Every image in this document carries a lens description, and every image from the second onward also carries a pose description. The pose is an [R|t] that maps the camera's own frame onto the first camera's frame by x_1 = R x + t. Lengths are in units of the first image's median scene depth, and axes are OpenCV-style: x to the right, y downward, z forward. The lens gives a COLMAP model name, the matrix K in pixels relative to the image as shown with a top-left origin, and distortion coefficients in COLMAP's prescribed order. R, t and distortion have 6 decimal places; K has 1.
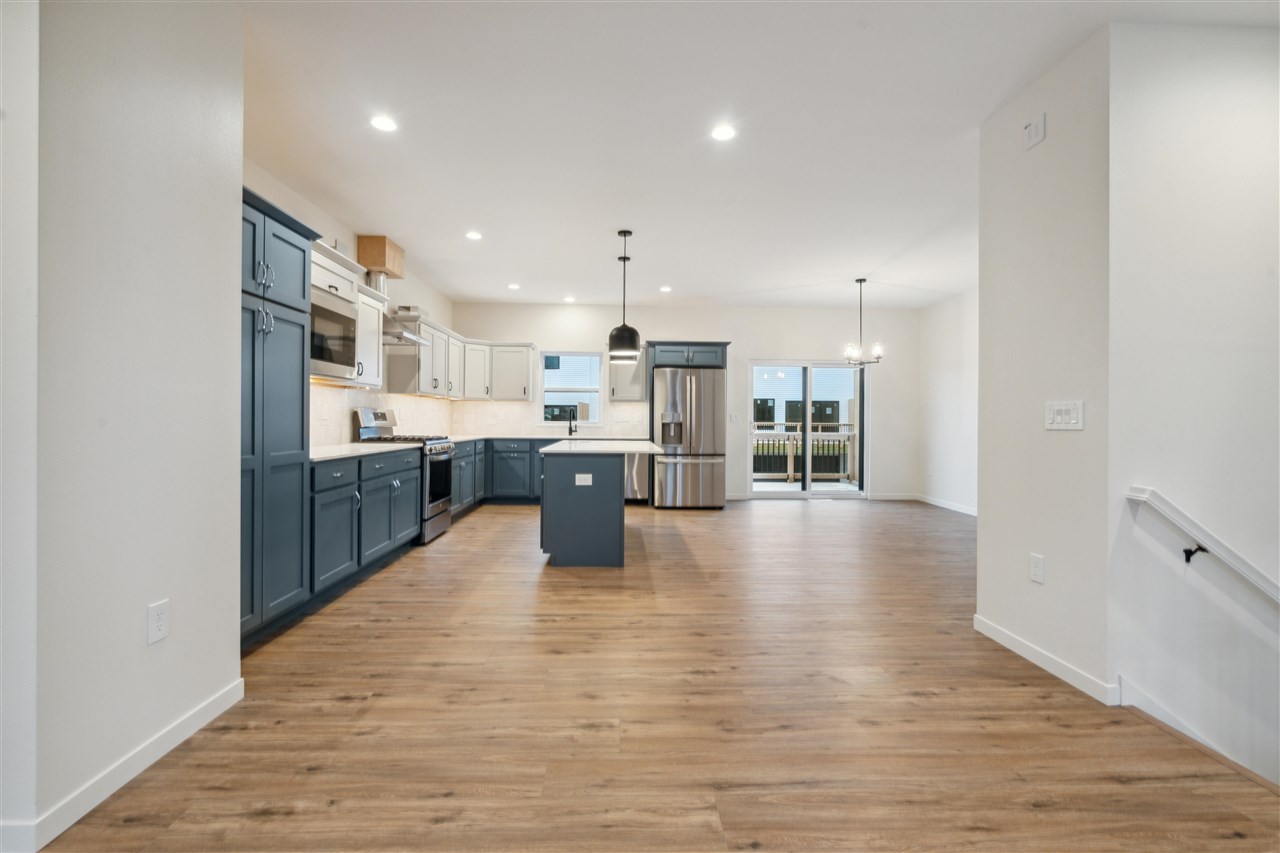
lens RADIAL K [[585.6, 0, 640.2], [0, 585.6, 424.1], [0, 0, 1]] dist [-0.004218, -0.000137]
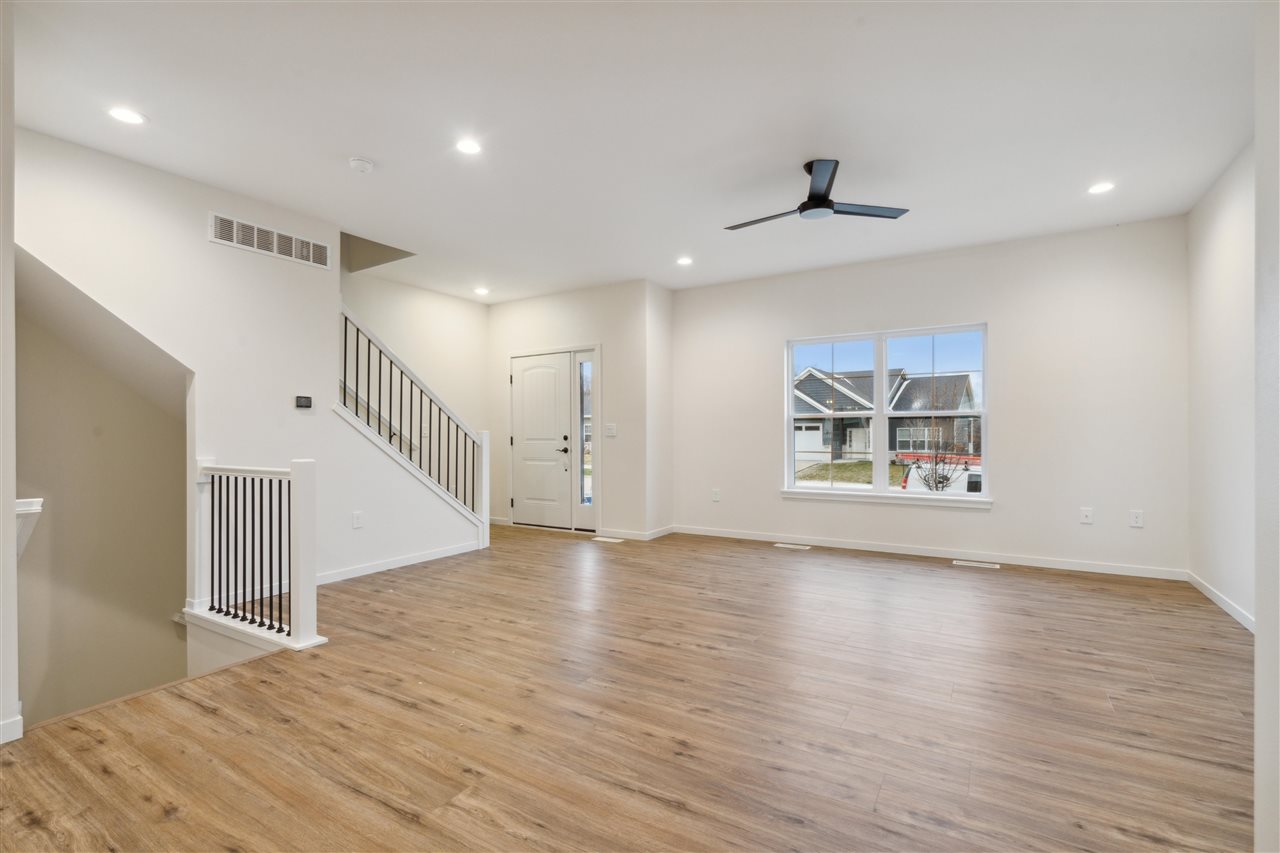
lens RADIAL K [[585.6, 0, 640.3], [0, 585.6, 430.1], [0, 0, 1]] dist [-0.004218, -0.000137]
pose [[-0.835373, -0.000780, 0.549682, -0.712906], [0.000048, 0.999999, 0.001492, -0.014491], [-0.549683, 0.001273, -0.835372, 1.628305]]
